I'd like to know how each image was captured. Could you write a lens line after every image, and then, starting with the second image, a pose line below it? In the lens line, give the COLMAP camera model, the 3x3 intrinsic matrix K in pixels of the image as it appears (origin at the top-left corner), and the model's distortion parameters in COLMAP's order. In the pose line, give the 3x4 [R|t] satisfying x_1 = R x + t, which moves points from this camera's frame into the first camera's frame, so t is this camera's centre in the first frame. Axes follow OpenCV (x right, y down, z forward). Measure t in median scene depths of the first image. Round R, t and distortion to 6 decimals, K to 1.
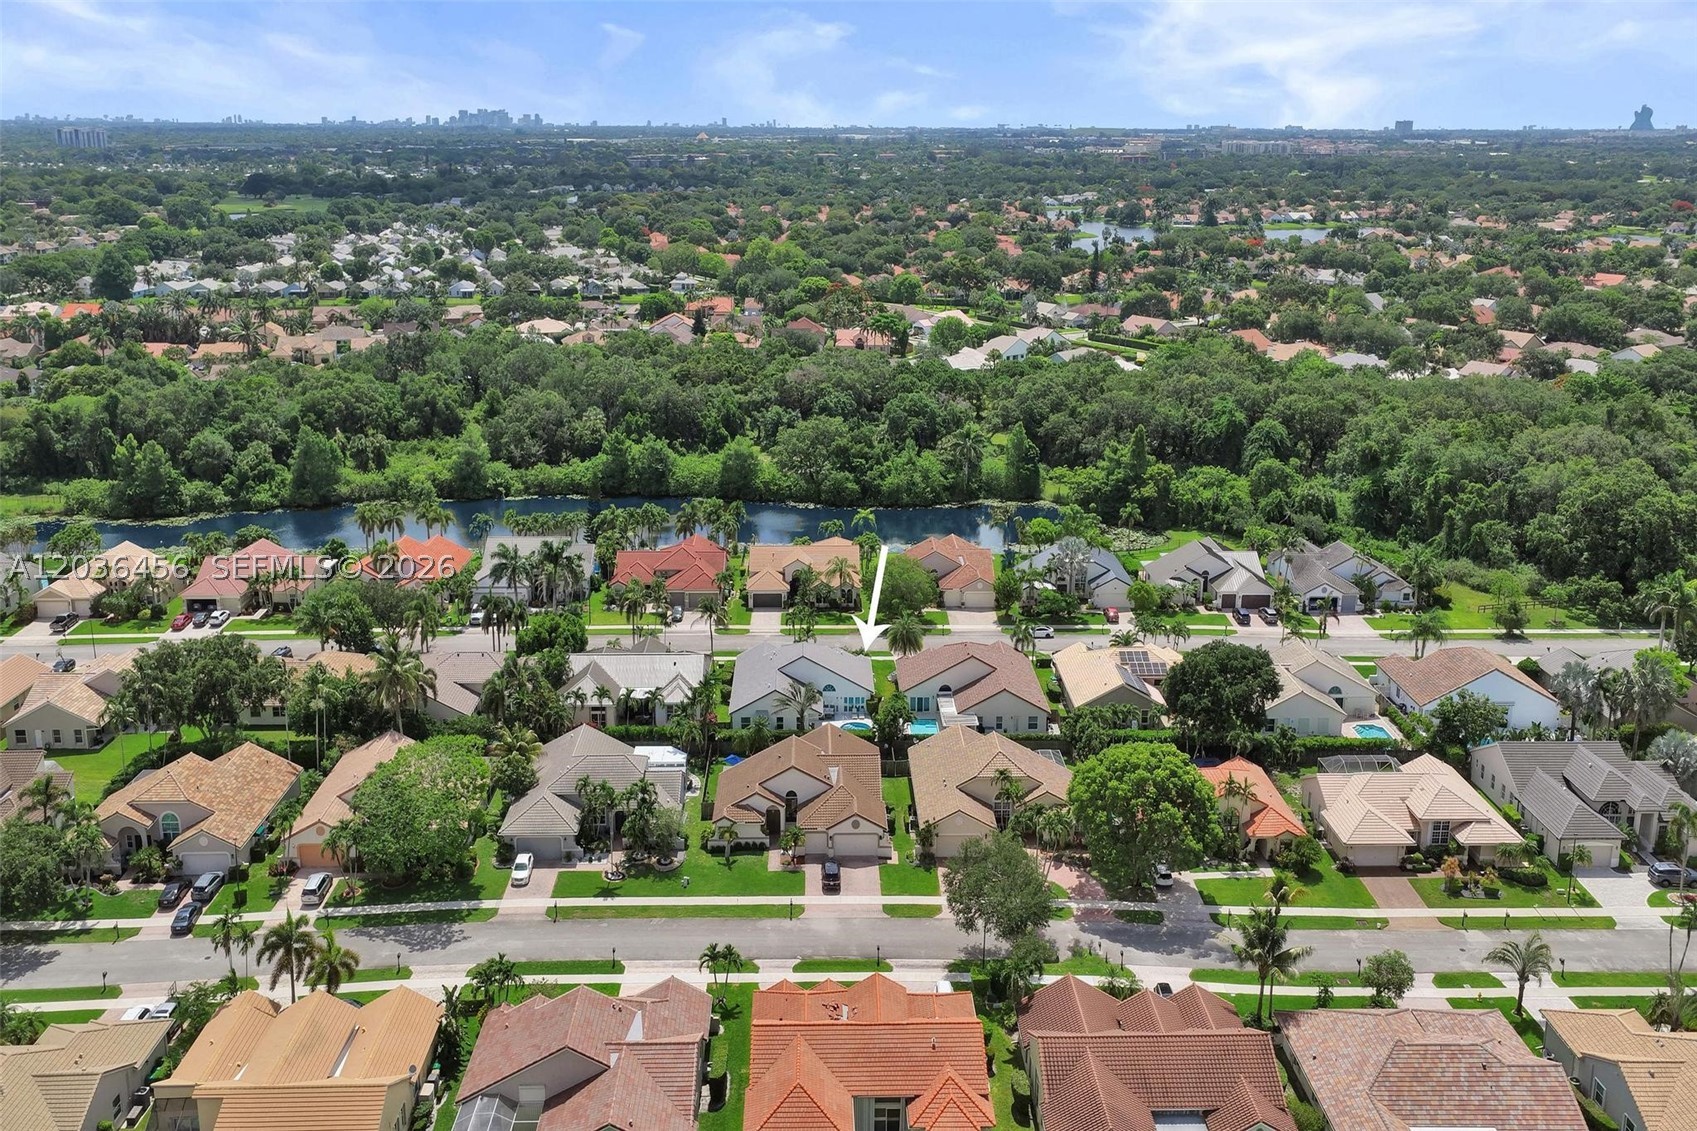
lens RADIAL K [[1378.1, 0, 848.5], [0, 1378.1, 565.5], [0, 0, 1]] dist [0.016344, 0.001538]
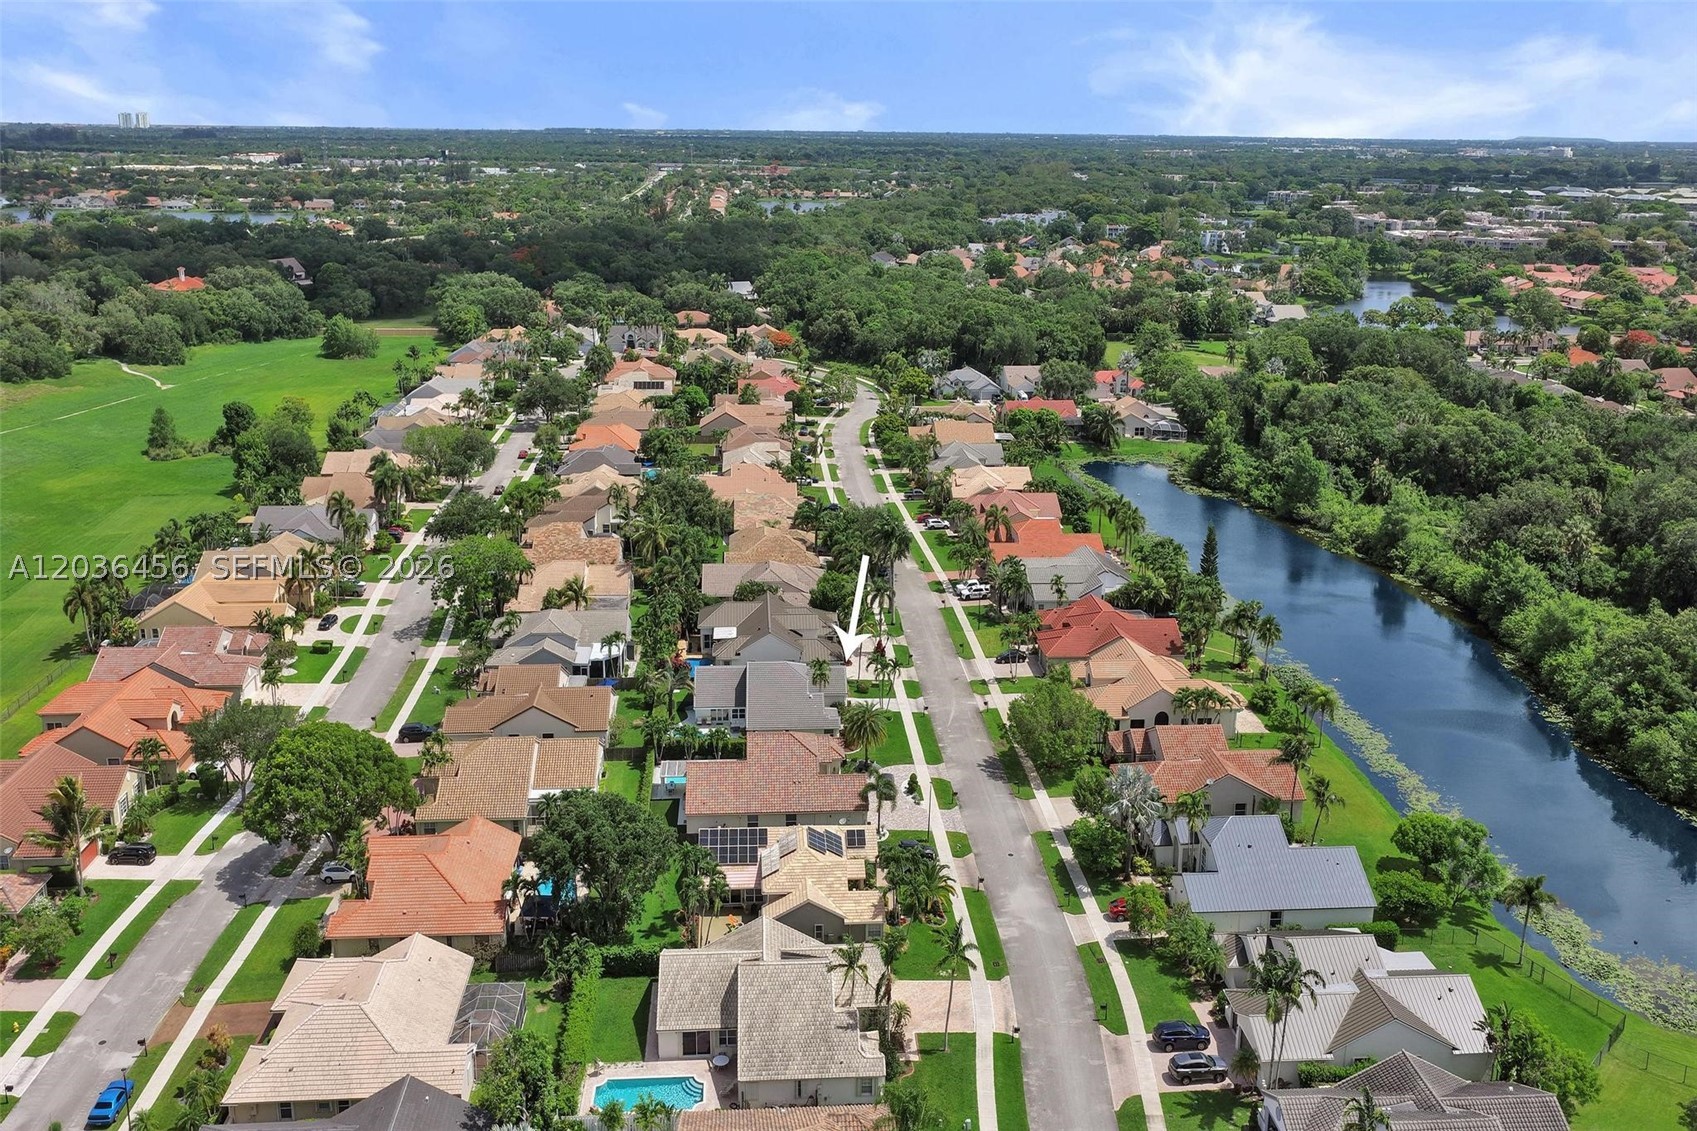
lens RADIAL K [[1378.1, 0, 848.5], [0, 1378.1, 565.5], [0, 0, 1]] dist [0.016344, 0.001538]
pose [[0.053612, 0.301089, -0.952088, 0.817763], [-0.316050, 0.909559, 0.269843, -0.264173], [0.947227, 0.286441, 0.143922, 0.822723]]
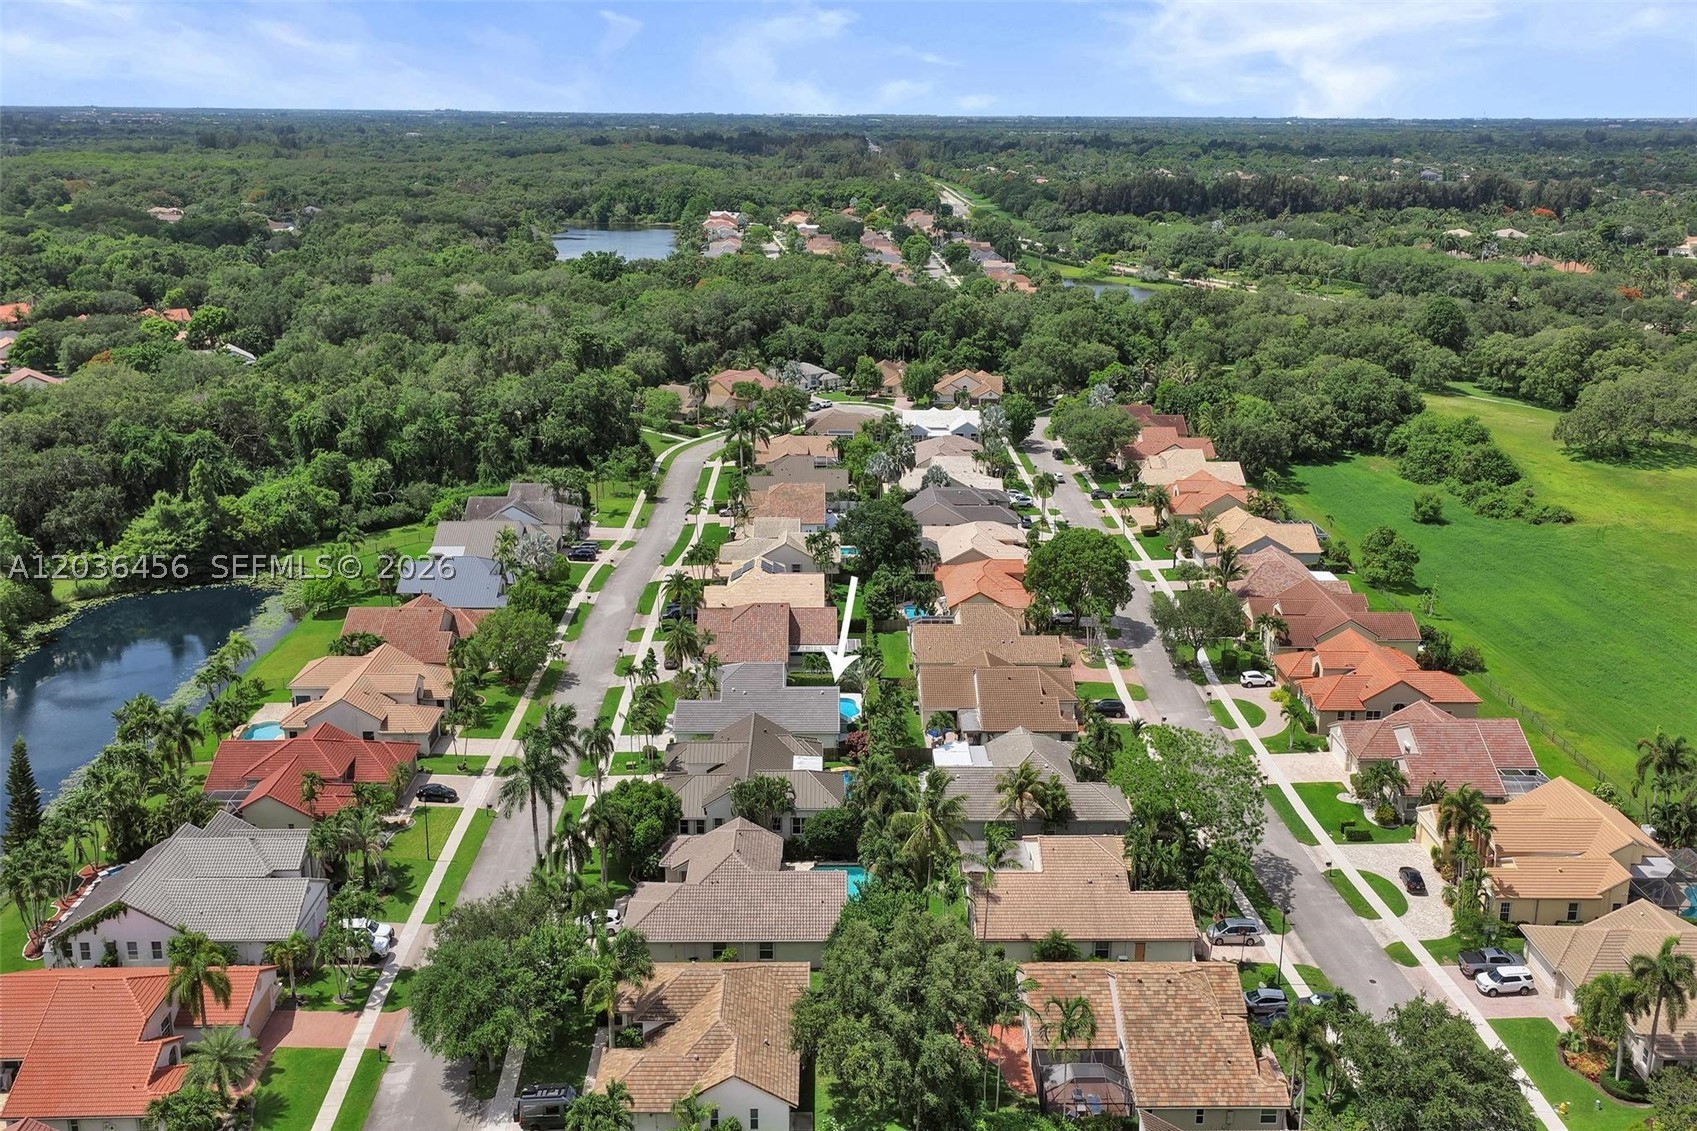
lens RADIAL K [[1378.1, 0, 848.5], [0, 1378.1, 565.5], [0, 0, 1]] dist [0.016344, 0.001538]
pose [[0.001787, -0.317549, 0.948240, -0.847848], [0.303710, 0.903623, 0.302035, -0.249312], [-0.952763, 0.287451, 0.098058, 0.764081]]
